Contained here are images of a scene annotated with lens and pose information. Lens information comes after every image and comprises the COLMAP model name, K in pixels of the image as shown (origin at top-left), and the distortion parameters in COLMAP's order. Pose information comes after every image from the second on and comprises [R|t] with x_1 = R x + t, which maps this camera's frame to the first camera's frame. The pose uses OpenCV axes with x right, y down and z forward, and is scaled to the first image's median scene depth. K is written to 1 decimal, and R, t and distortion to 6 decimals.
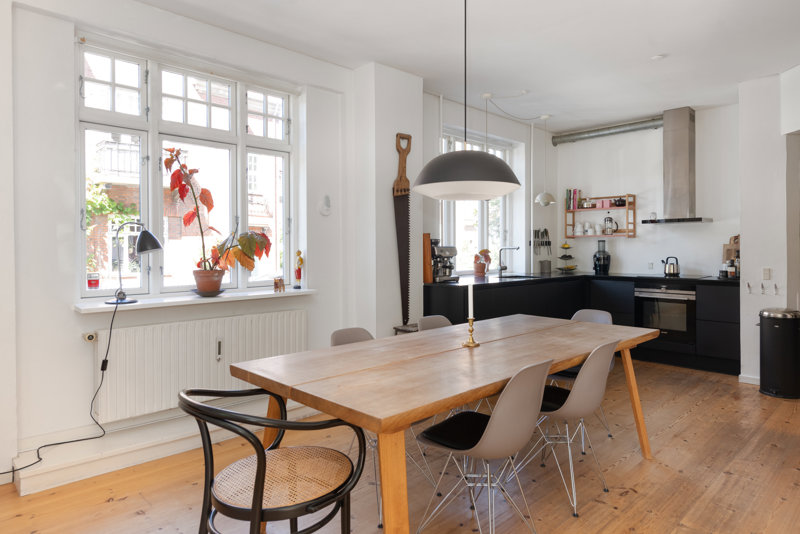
lens RADIAL K [[478.6, 0, 436.0], [0, 478.6, 248.6], [0, 0, 1]] dist [0.018052, 0.000015]
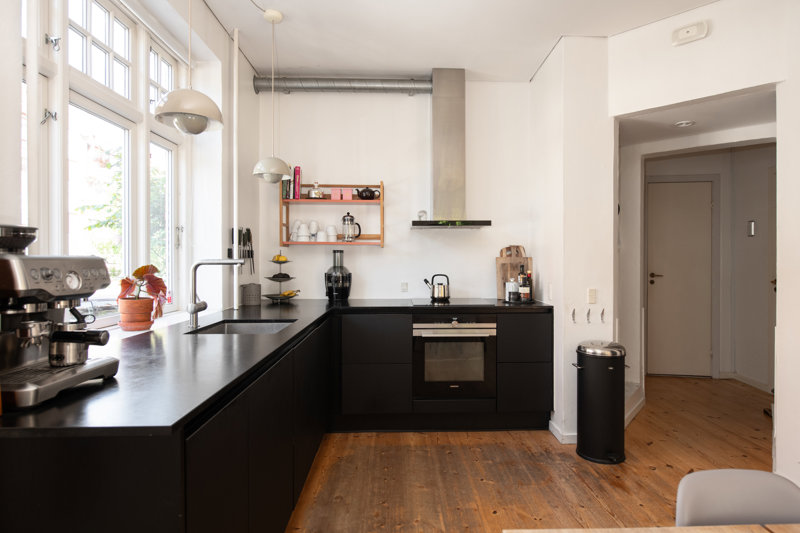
lens RADIAL K [[431.8, 0, 399.7], [0, 431.8, 263.2], [0, 0, 1]] dist [-0.004615, -0.002039]
pose [[0.706025, -0.000482, 0.708187, -0.012176], [0.000255, 1.000000, 0.000426, -0.000100], [-0.708187, -0.000120, 0.706025, 0.565907]]
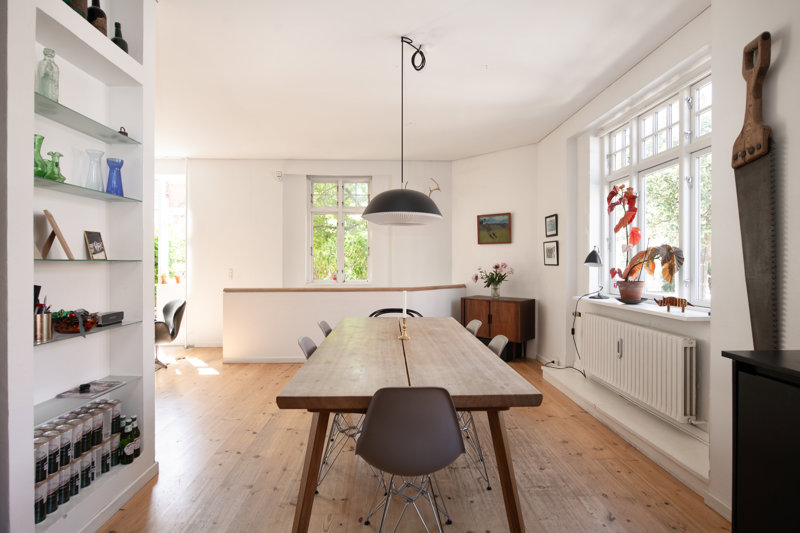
lens RADIAL K [[431.8, 0, 399.7], [0, 431.8, 263.2], [0, 0, 1]] dist [-0.004615, -0.002039]
pose [[-0.711428, 0.002848, -0.702753, 0.382361], [-0.000333, 0.999990, 0.004390, -0.002260], [0.702759, 0.003358, -0.711420, 0.777346]]
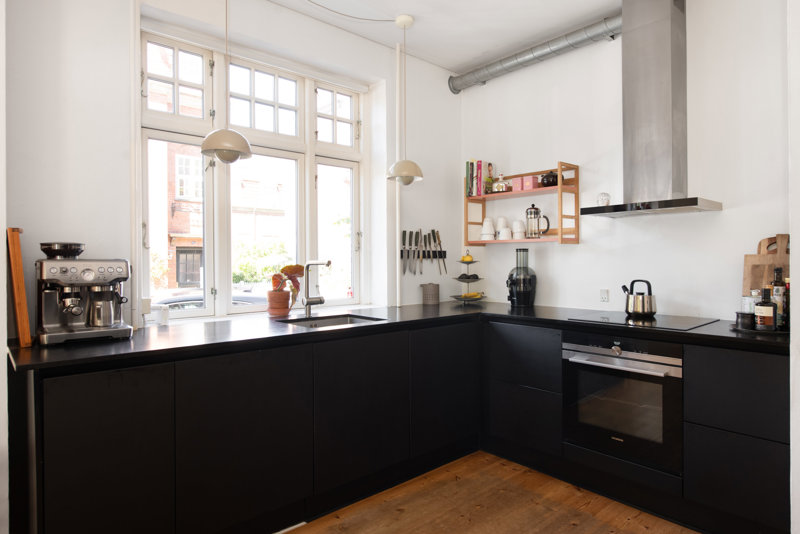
lens RADIAL K [[461.6, 0, 423.5], [0, 461.6, 264.1], [0, 0, 1]] dist [-0.001142, -0.001217]
pose [[0.998534, 0.000465, -0.054122, 0.277965], [-0.000252, 0.999992, 0.003947, -0.001559], [0.054124, -0.003928, 0.998527, 0.481990]]
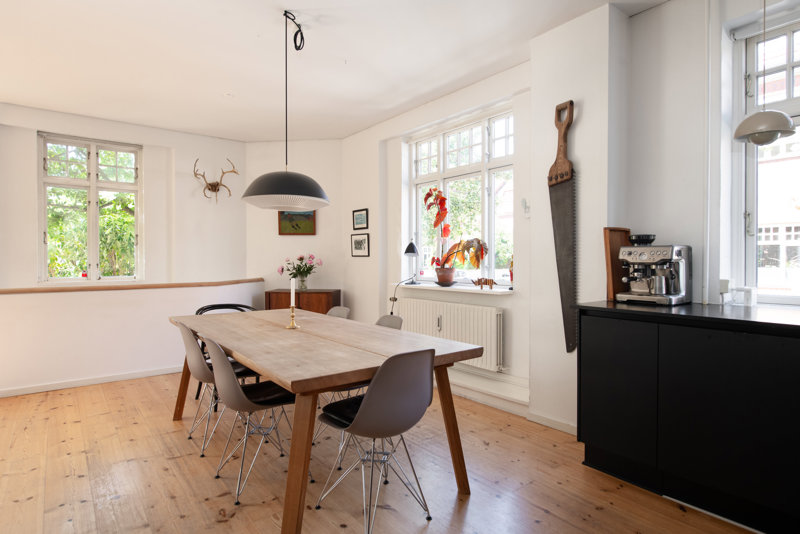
lens RADIAL K [[461.6, 0, 423.5], [0, 461.6, 264.1], [0, 0, 1]] dist [-0.001142, -0.001217]
pose [[-0.122295, 0.011351, -0.992429, 0.517203], [-0.000933, 0.999933, 0.011552, 0.010126], [0.992493, 0.002338, -0.122276, 0.634498]]
